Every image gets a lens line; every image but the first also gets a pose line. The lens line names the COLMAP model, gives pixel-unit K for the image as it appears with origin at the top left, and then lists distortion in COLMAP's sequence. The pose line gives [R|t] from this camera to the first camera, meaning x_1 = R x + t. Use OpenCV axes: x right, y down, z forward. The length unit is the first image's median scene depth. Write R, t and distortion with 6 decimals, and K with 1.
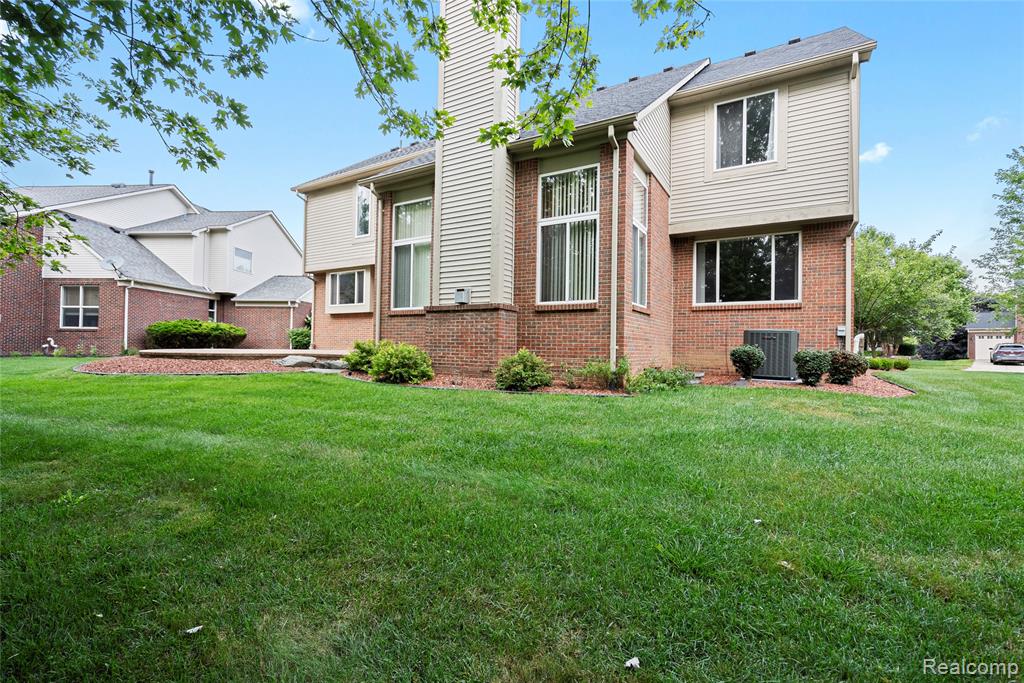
lens RADIAL K [[464.4, 0, 511.1], [0, 464.4, 343.2], [0, 0, 1]] dist [0.000375, 0.001236]
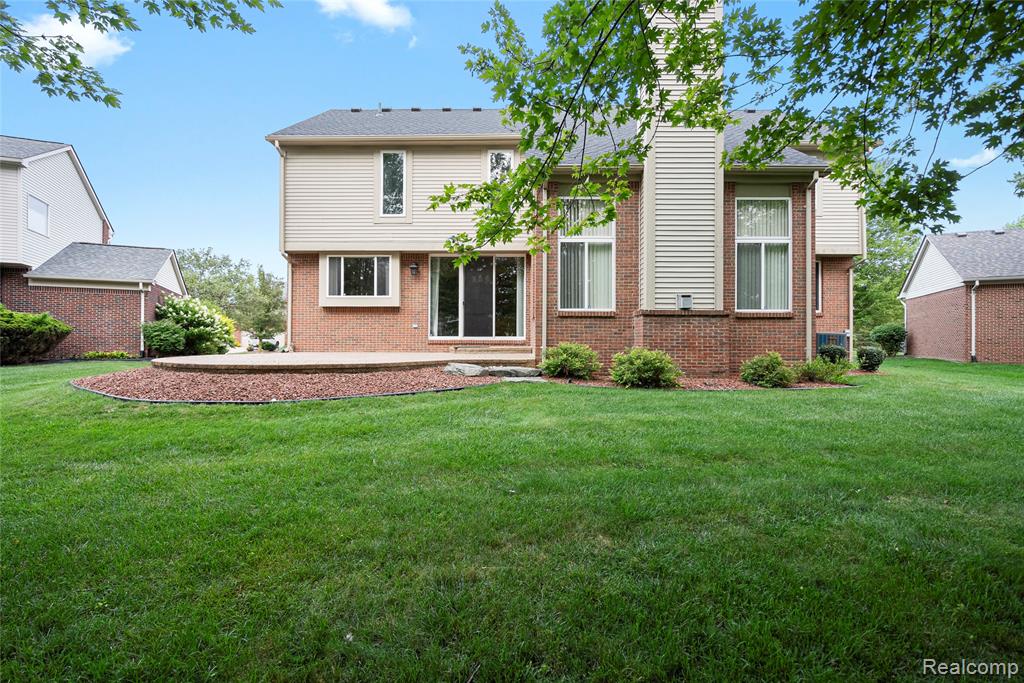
lens RADIAL K [[464.4, 0, 513.2], [0, 464.4, 340.0], [0, 0, 1]] dist [0.000375, 0.001236]
pose [[0.862436, -0.009775, 0.506072, -0.427477], [0.003351, 0.999902, 0.013602, -0.013222], [-0.506156, -0.010035, 0.862384, 0.126148]]
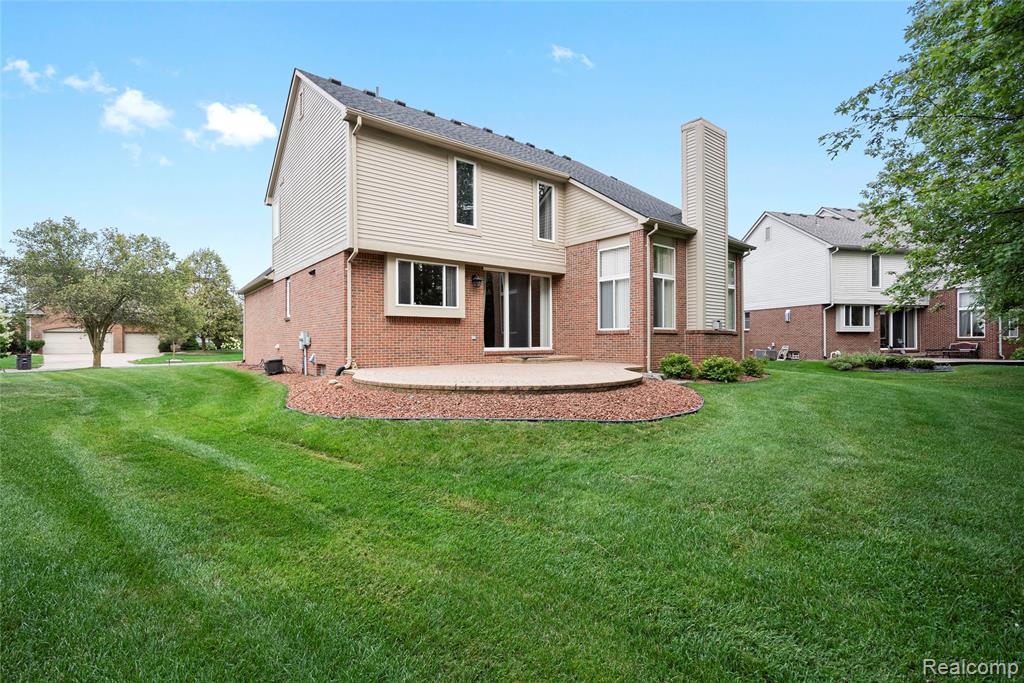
lens RADIAL K [[464.4, 0, 518.5], [0, 464.4, 343.2], [0, 0, 1]] dist [0.000375, 0.001236]
pose [[0.336827, -0.008804, 0.941525, -0.818383], [0.003127, 0.999961, 0.008231, -0.022251], [-0.941561, 0.000172, 0.336842, 0.483950]]
